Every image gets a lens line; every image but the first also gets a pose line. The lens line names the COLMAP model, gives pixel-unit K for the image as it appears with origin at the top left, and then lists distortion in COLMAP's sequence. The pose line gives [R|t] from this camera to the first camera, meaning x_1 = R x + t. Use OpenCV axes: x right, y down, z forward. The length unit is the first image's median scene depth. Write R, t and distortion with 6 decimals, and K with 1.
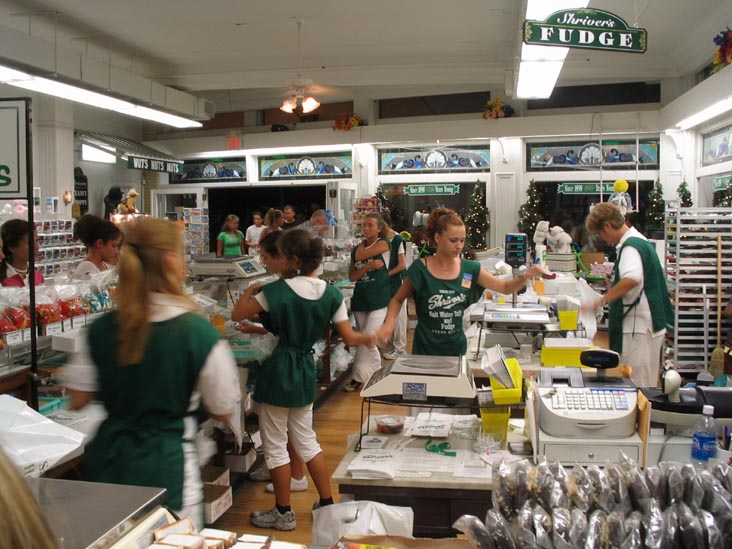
lens RADIAL K [[748.8, 0, 366.0], [0, 748.8, 274.5], [0, 0, 1]] dist [-0.150489, 0.016573]
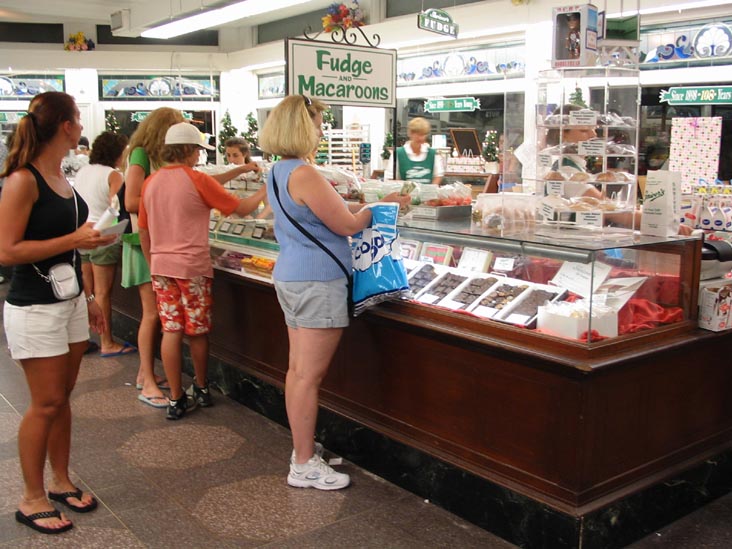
lens RADIAL K [[748.8, 0, 366.0], [0, 748.8, 274.5], [0, 0, 1]] dist [-0.150489, 0.016573]
pose [[0.651775, -0.119560, 0.748929, -0.386447], [0.053775, 0.992296, 0.111613, 0.017892], [-0.756503, -0.032473, 0.653183, -0.009043]]
